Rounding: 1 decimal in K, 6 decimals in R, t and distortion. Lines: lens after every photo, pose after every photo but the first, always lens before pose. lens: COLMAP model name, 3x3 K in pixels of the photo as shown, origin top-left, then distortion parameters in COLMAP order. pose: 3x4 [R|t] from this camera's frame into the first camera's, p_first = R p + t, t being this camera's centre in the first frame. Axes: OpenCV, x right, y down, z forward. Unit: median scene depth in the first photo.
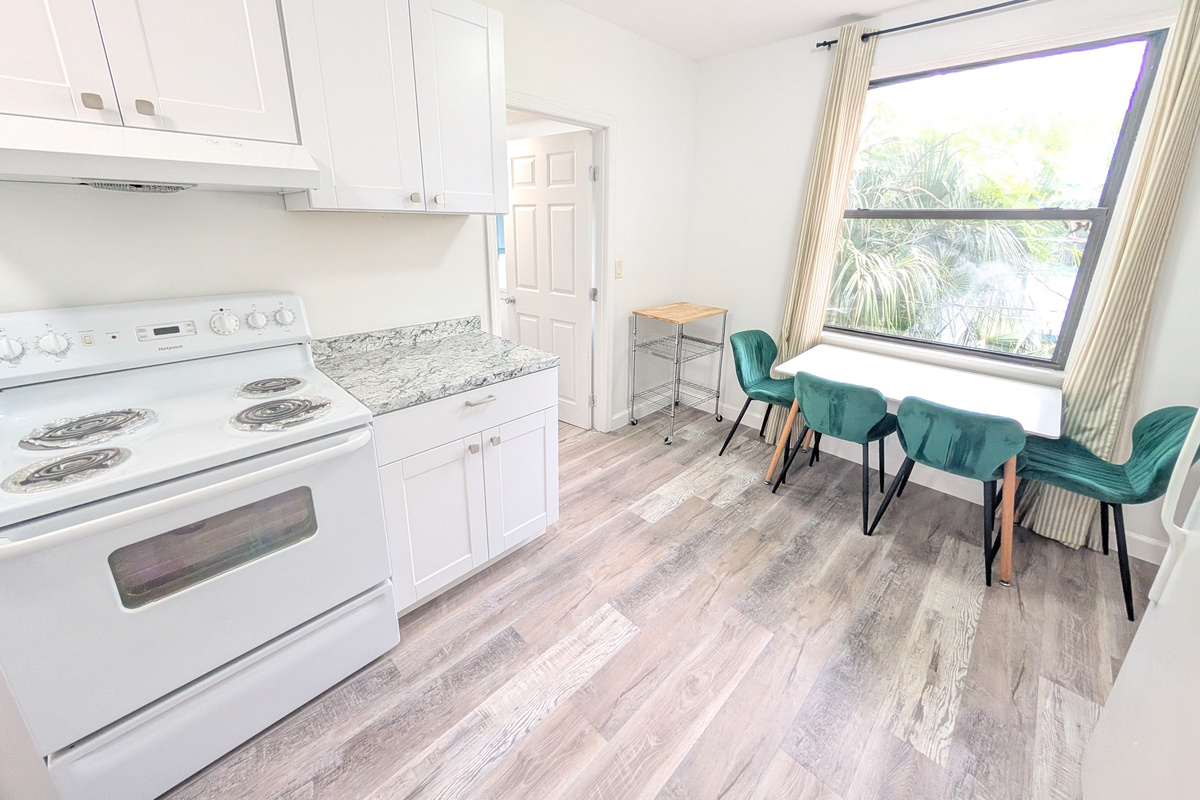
lens RADIAL K [[455.9, 0, 597.6], [0, 455.9, 349.0], [0, 0, 1]] dist [-0.000507, 0.000102]
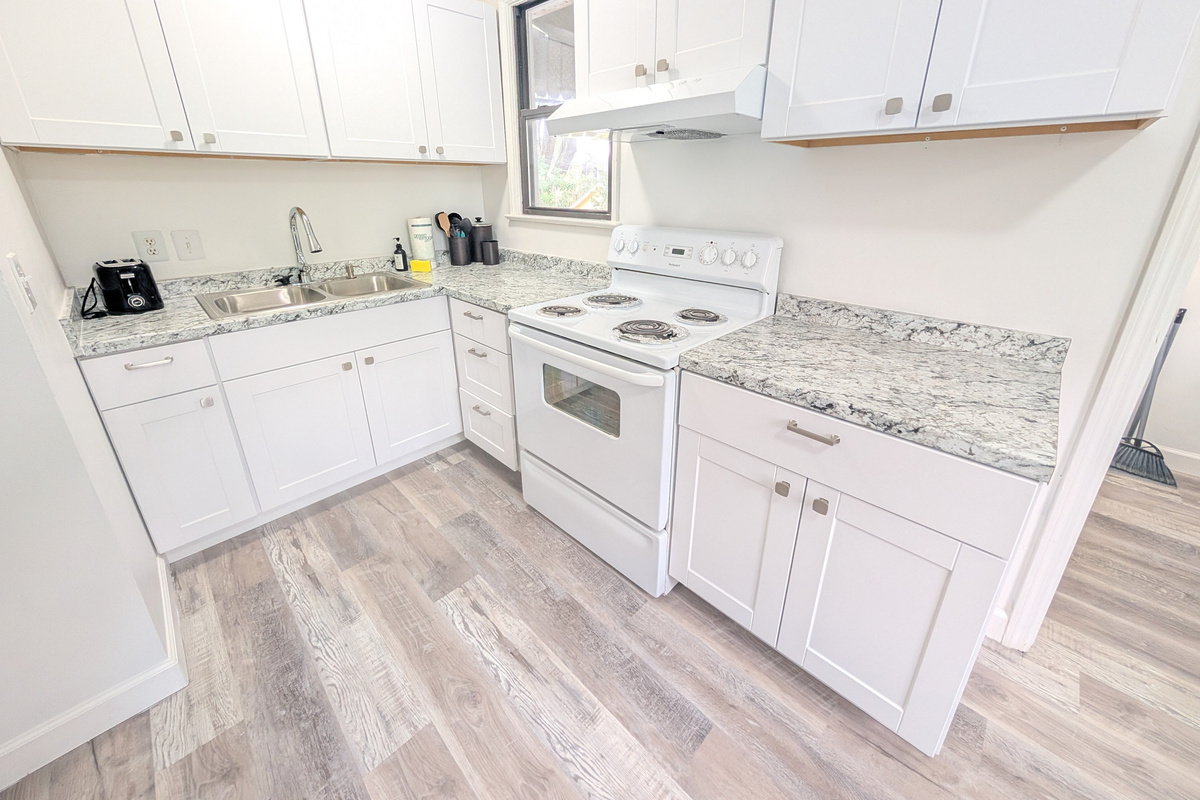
lens RADIAL K [[455.9, 0, 597.6], [0, 455.9, 349.0], [0, 0, 1]] dist [-0.000507, 0.000102]
pose [[0.002378, 0.320017, -0.947409, 0.293775], [-0.273289, 0.911553, 0.307220, -0.099842], [0.961929, 0.258186, 0.089625, 0.597897]]
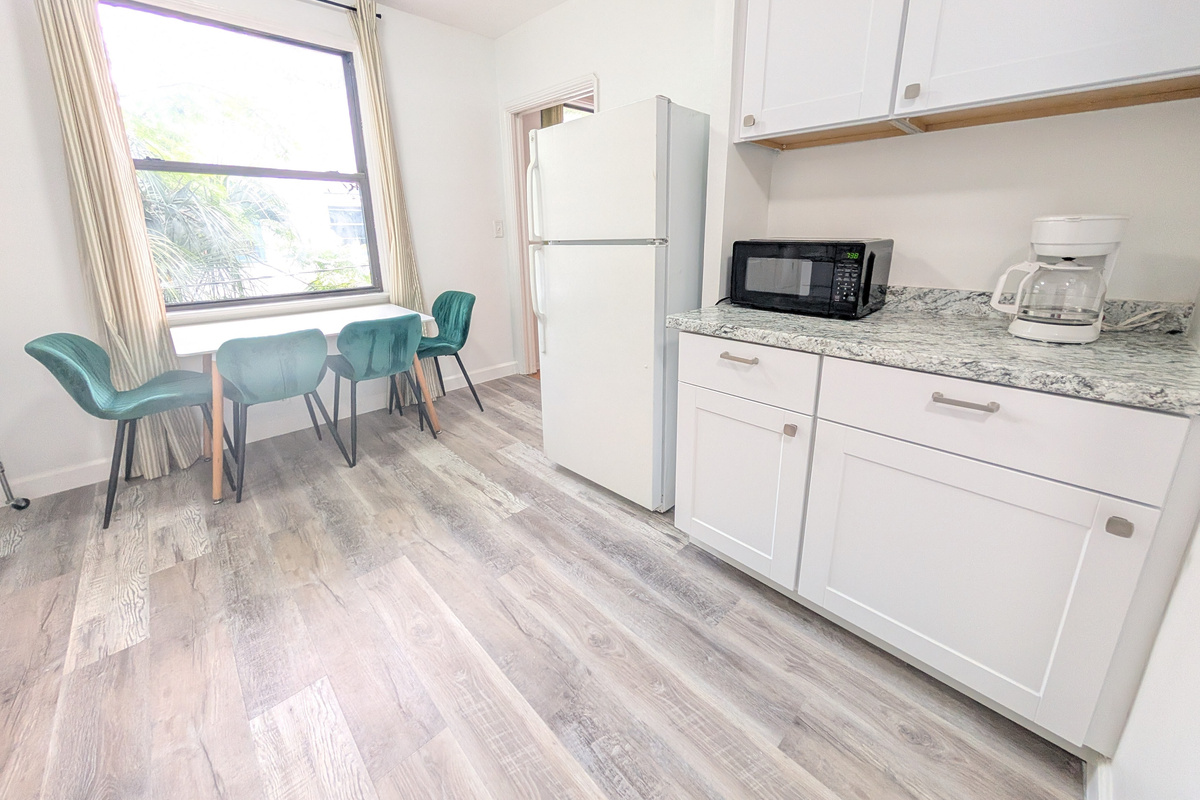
lens RADIAL K [[455.9, 0, 597.6], [0, 455.9, 349.0], [0, 0, 1]] dist [-0.000507, 0.000102]
pose [[0.018011, -0.265513, 0.963939, -0.465461], [0.281392, 0.926472, 0.249936, 0.058911], [-0.959424, 0.266744, 0.091400, 0.357581]]
